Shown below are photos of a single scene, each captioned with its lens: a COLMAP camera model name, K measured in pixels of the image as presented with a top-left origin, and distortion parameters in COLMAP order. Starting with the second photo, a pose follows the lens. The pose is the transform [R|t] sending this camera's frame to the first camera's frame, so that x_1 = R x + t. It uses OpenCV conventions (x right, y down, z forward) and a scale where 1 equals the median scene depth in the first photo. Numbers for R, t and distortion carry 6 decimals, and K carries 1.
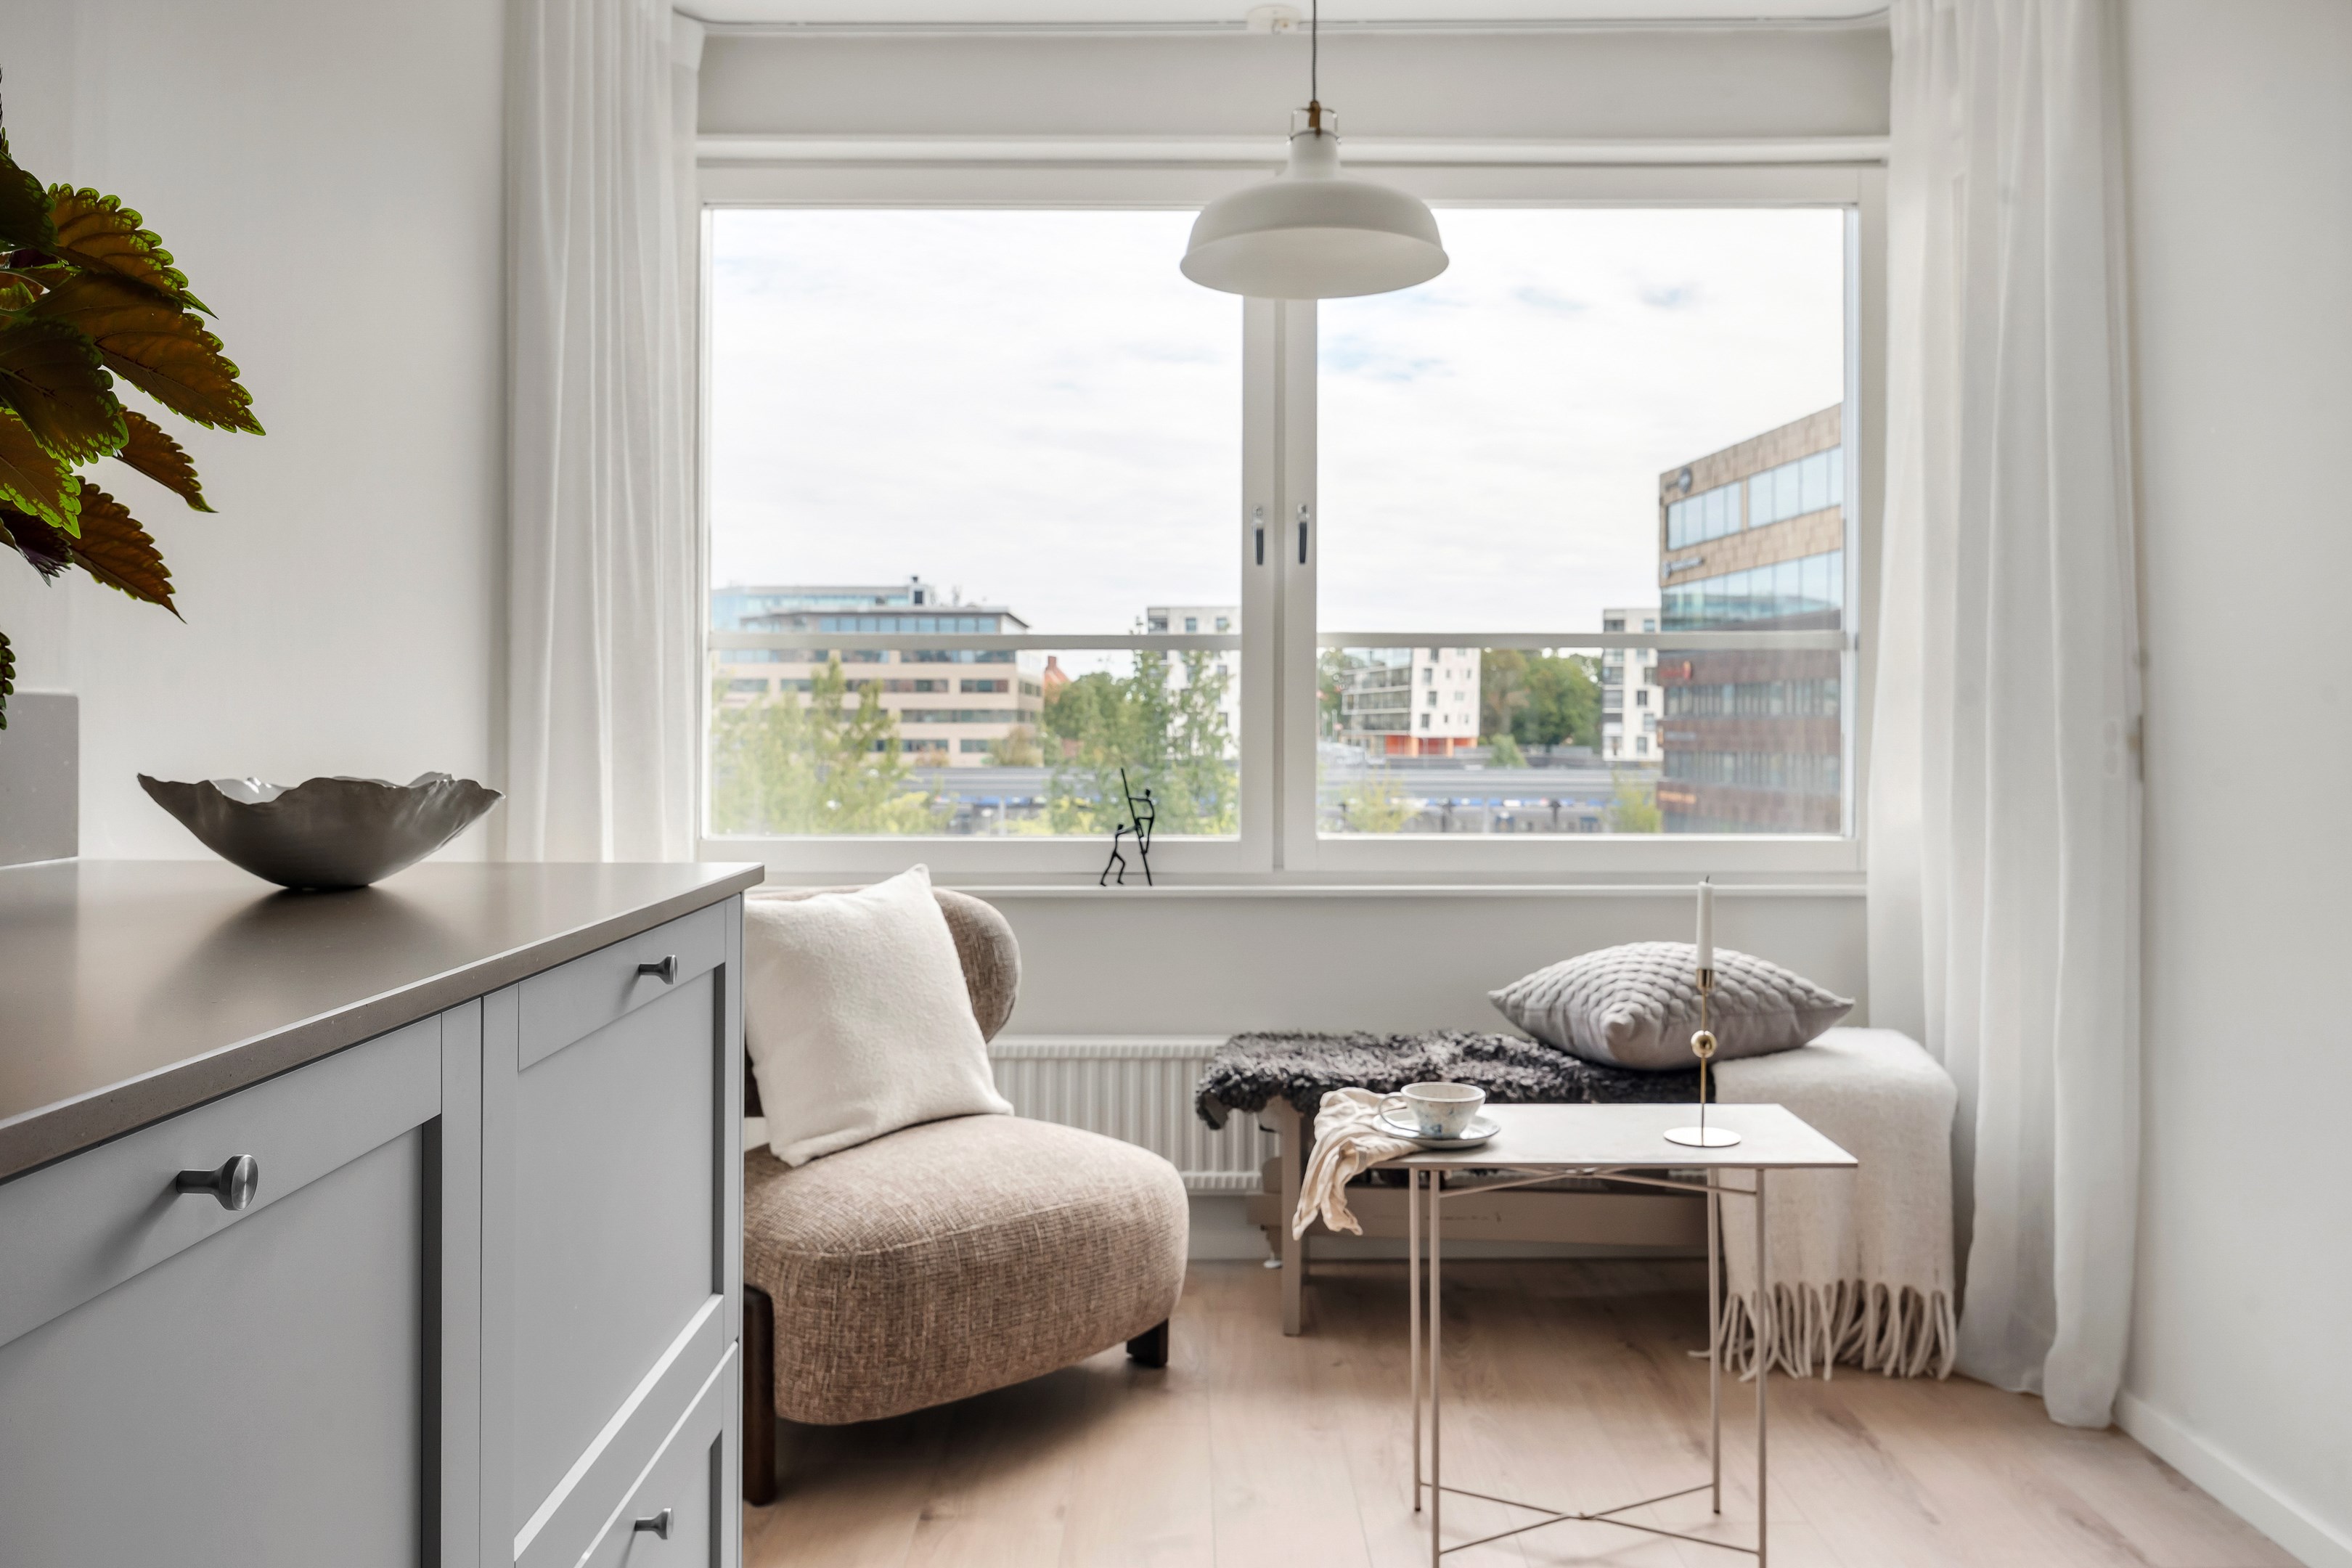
lens RADIAL K [[1598.8, 0, 1176.0], [0, 1598.8, 784.0], [0, 0, 1]] dist [0.003152, 0.000934]
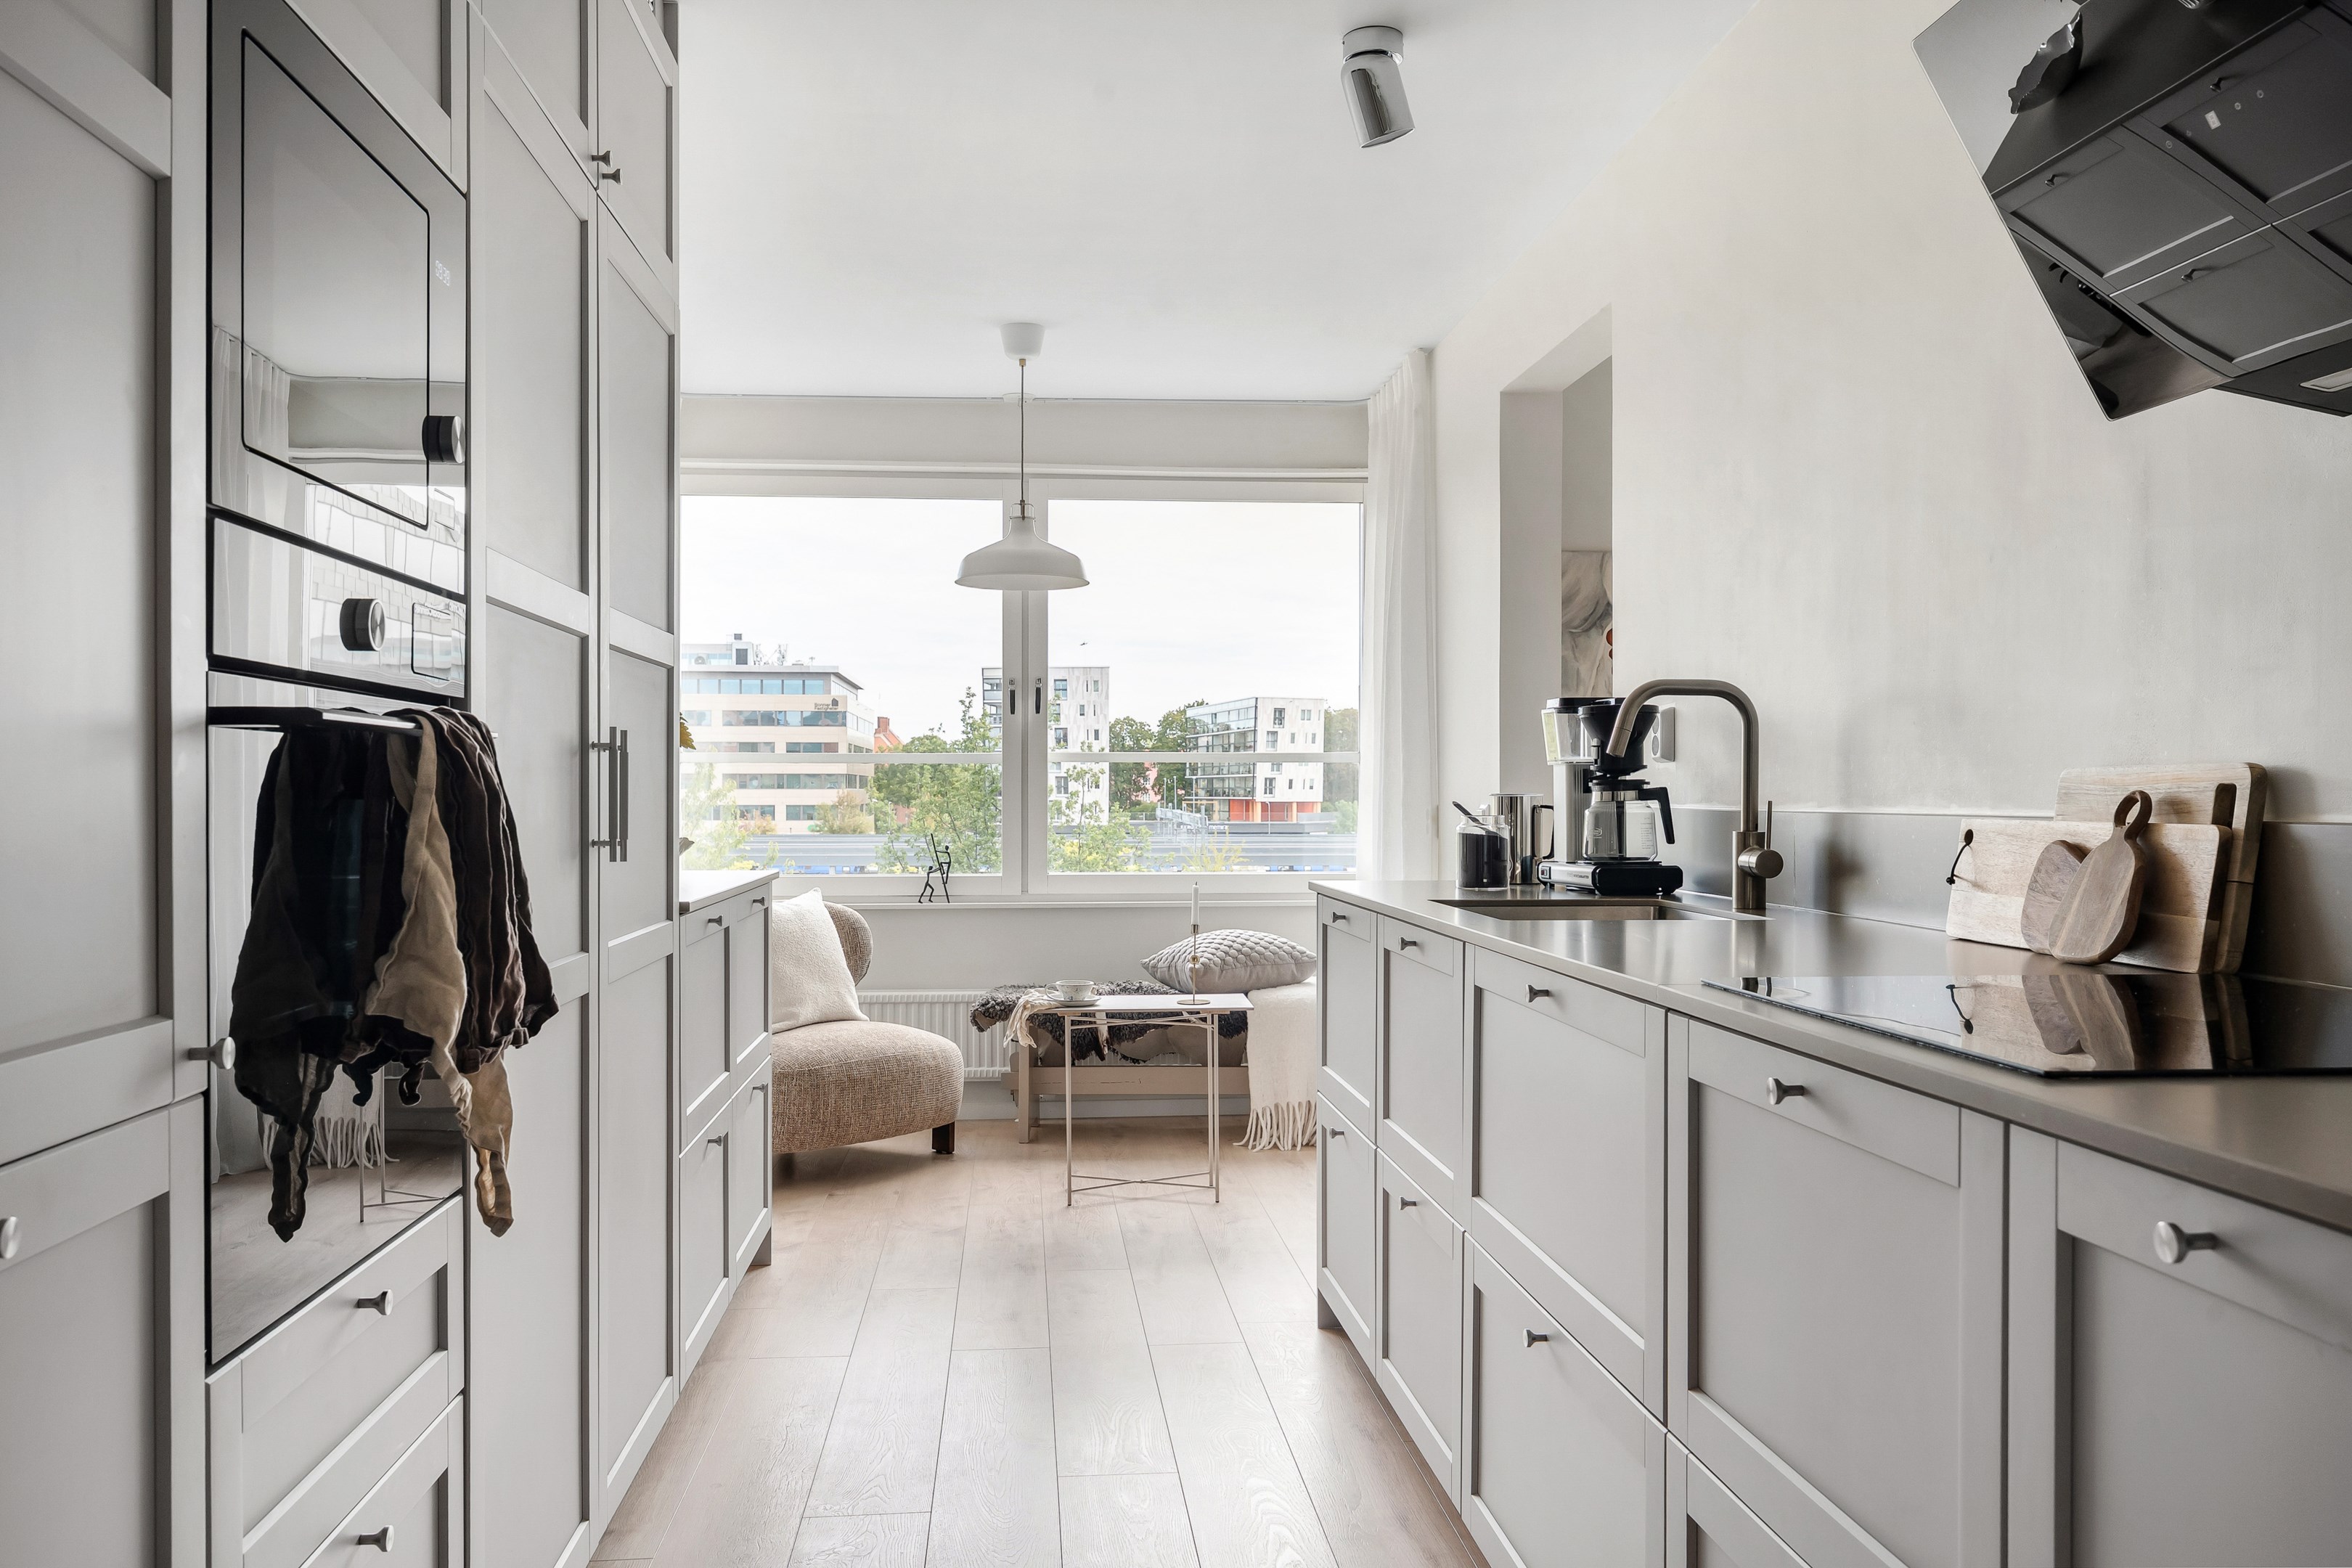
lens RADIAL K [[1924.6, 0, 1171.7], [0, 1924.6, 826.1], [0, 0, 1]] dist [0.000404, 0.000395]
pose [[0.997369, -0.003223, 0.072424, 0.015410], [0.004291, 0.999884, -0.014589, 0.002732], [-0.072368, 0.014862, 0.997267, -0.225043]]
